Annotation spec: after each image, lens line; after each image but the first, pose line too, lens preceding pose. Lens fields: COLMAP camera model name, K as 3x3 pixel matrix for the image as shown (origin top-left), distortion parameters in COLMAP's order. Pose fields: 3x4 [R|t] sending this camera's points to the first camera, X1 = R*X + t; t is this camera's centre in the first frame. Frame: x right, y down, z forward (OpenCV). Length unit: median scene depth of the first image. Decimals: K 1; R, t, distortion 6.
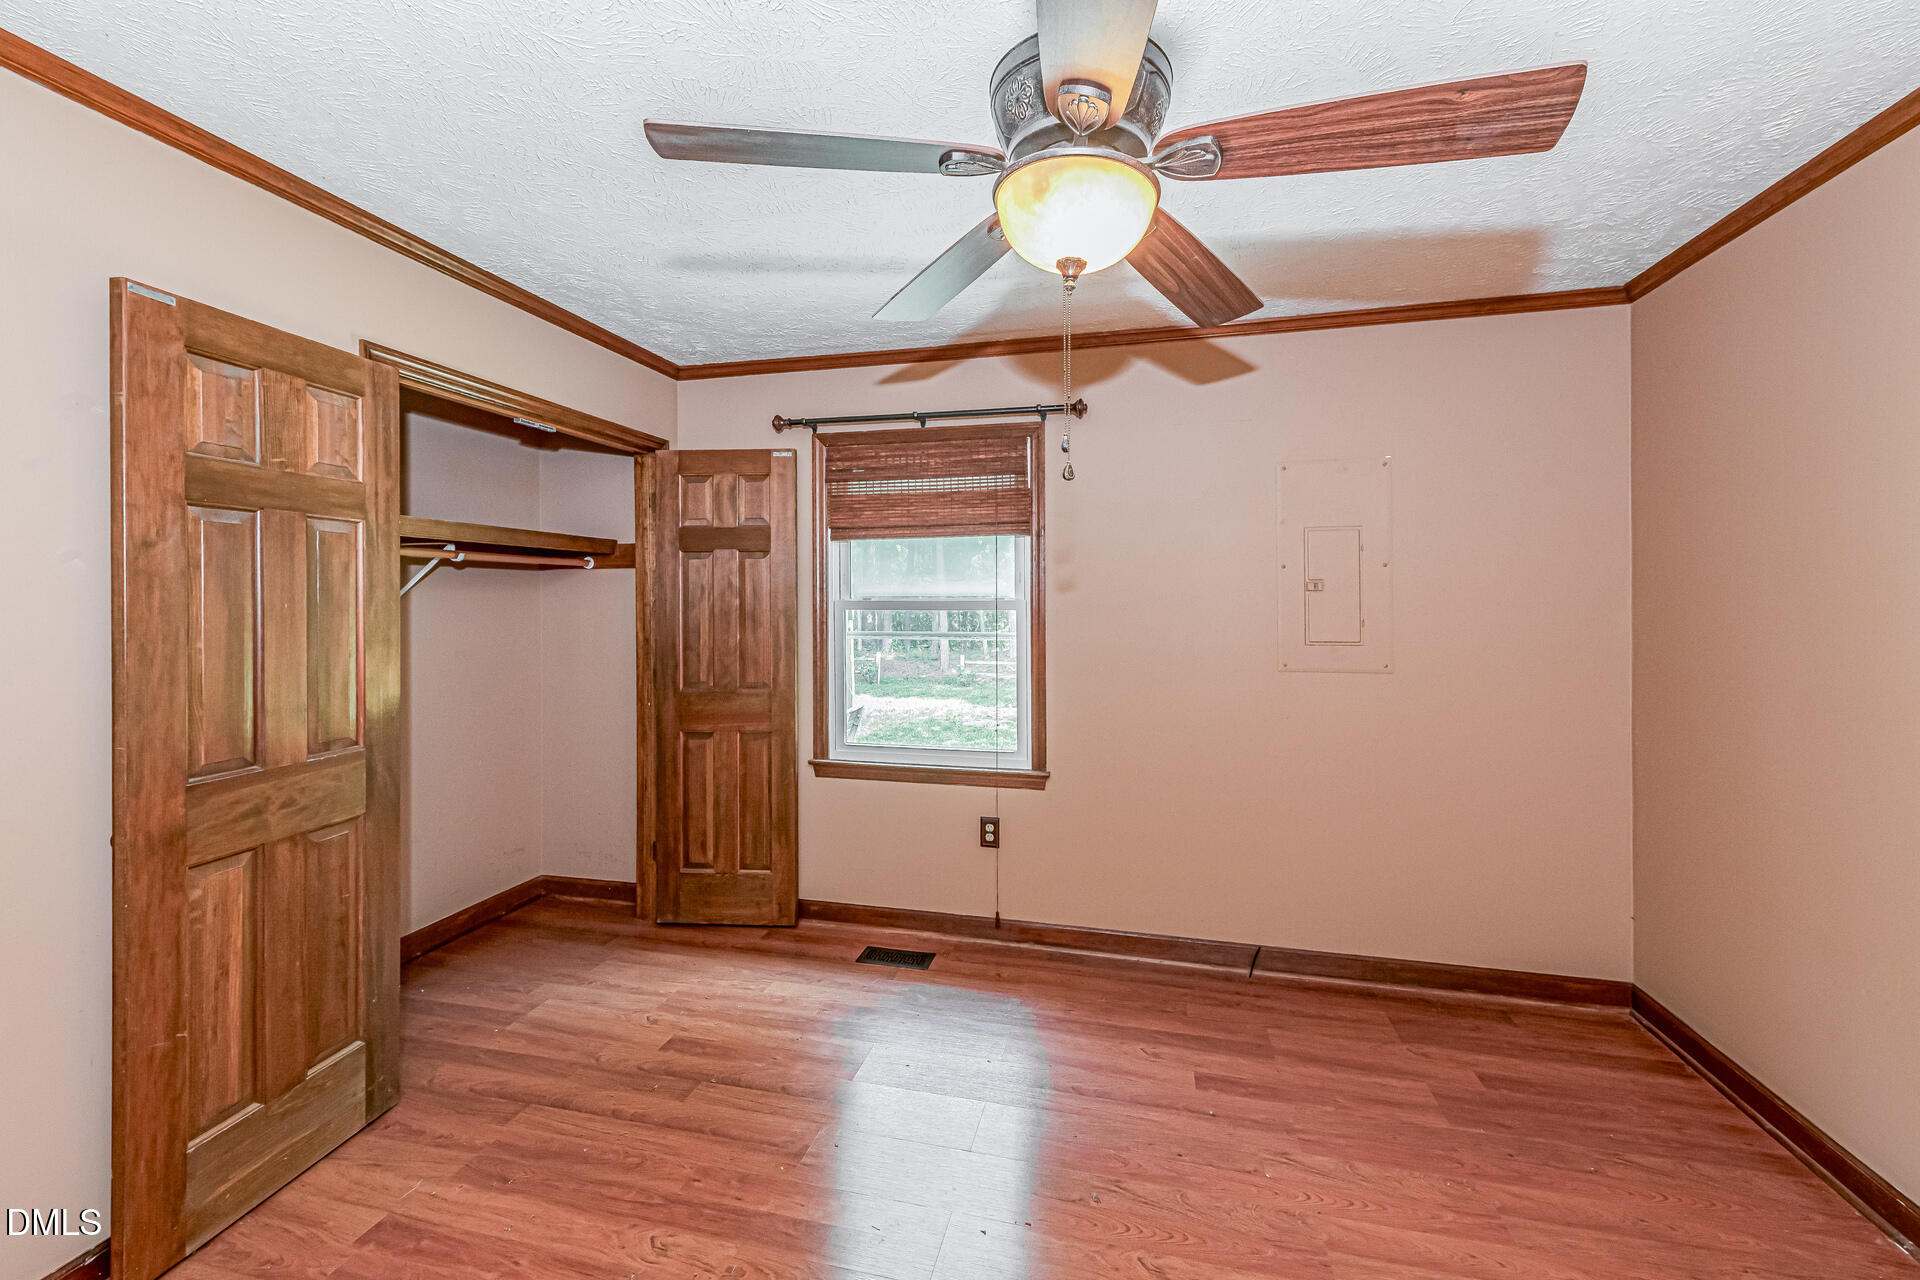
lens RADIAL K [[754.5, 0, 967.5], [0, 754.5, 599.1], [0, 0, 1]] dist [-0.001390, 0.000119]
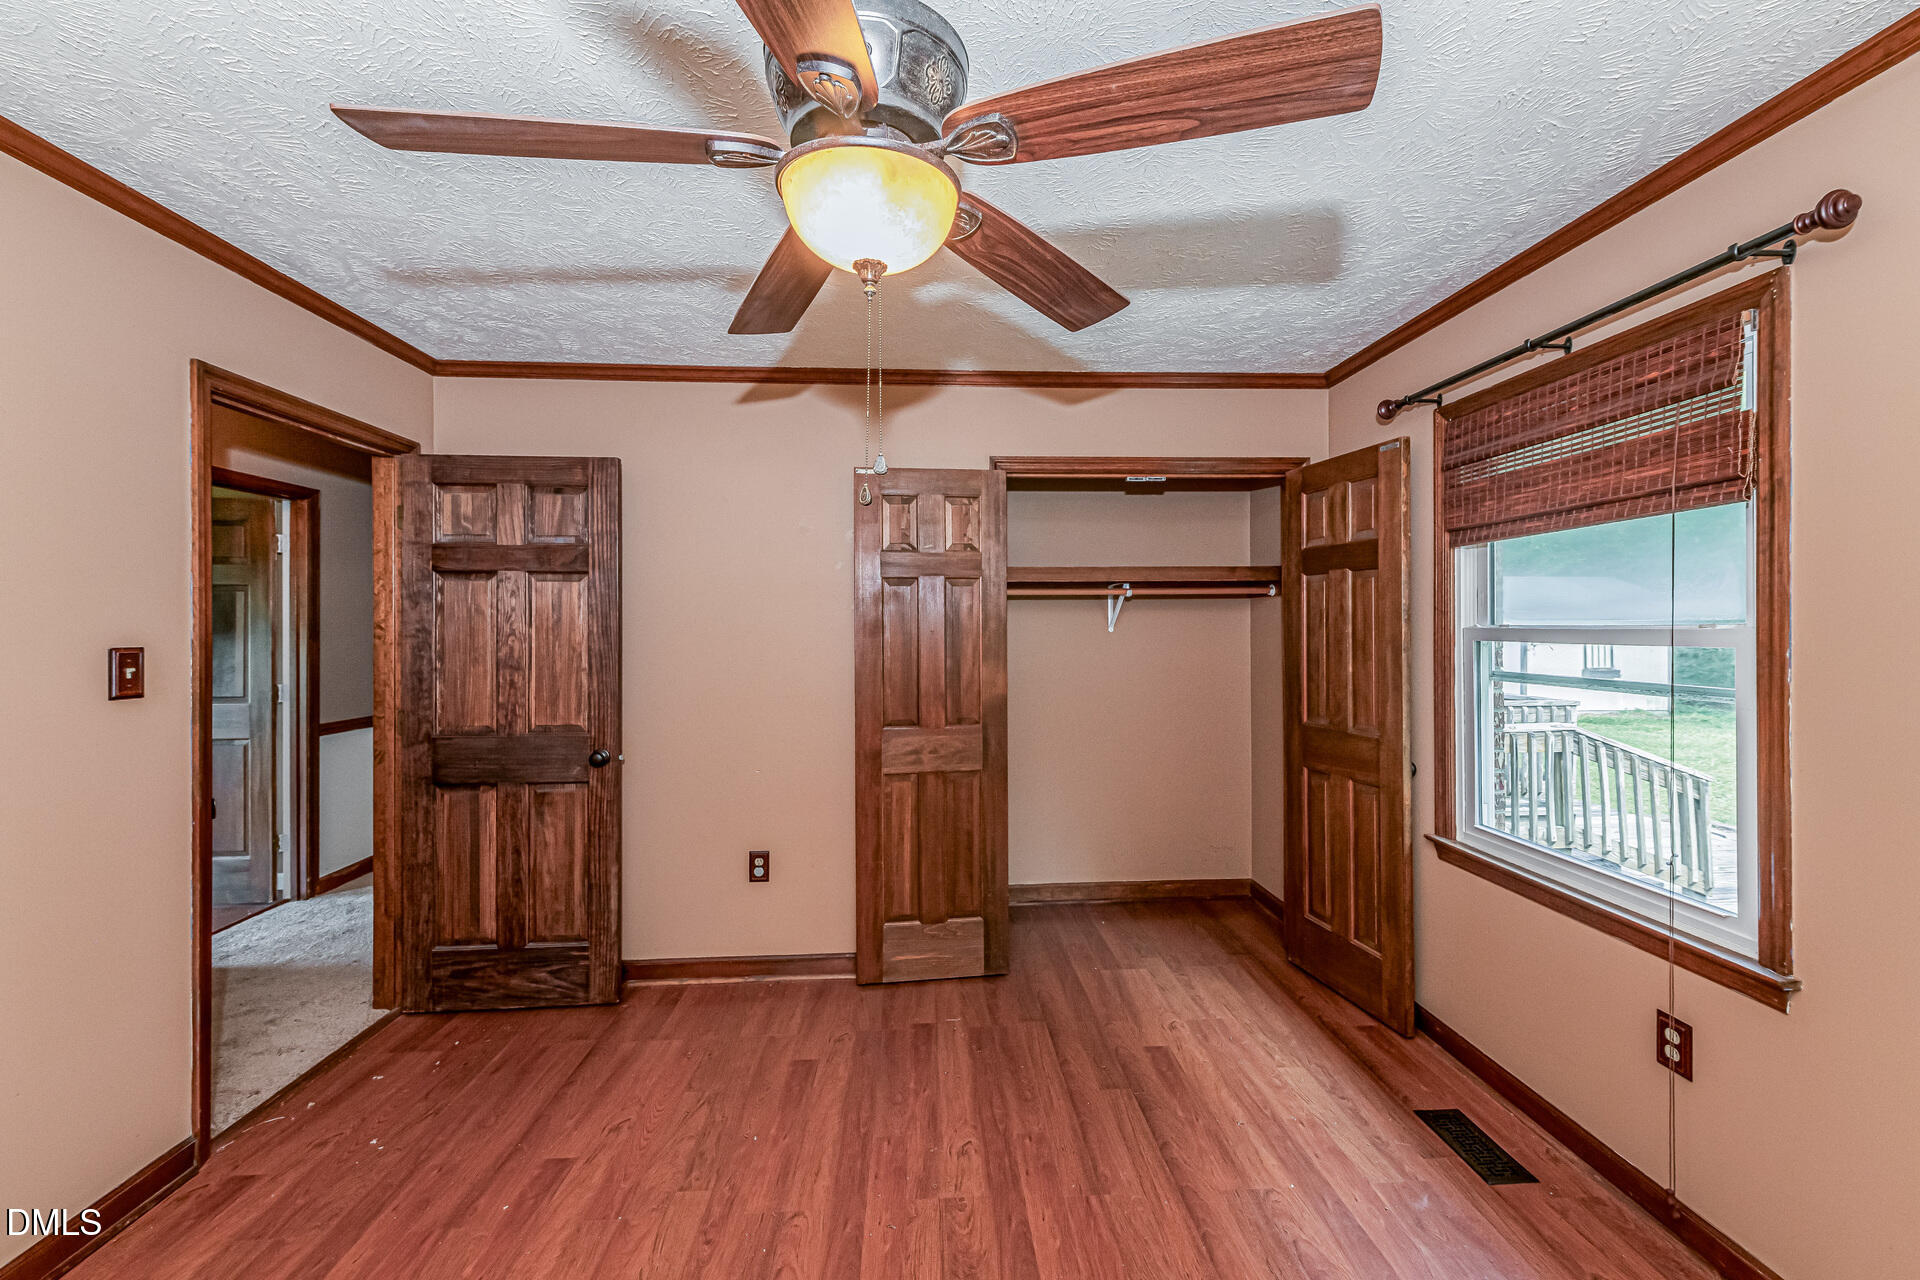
lens RADIAL K [[754.5, 0, 966.8], [0, 754.5, 630.2], [0, 0, 1]] dist [-0.001390, 0.000119]
pose [[0.290424, 0.005453, -0.956882, 0.414280], [0.005948, 0.999954, 0.007504, -0.004512], [0.956879, -0.007871, 0.290379, 0.343980]]
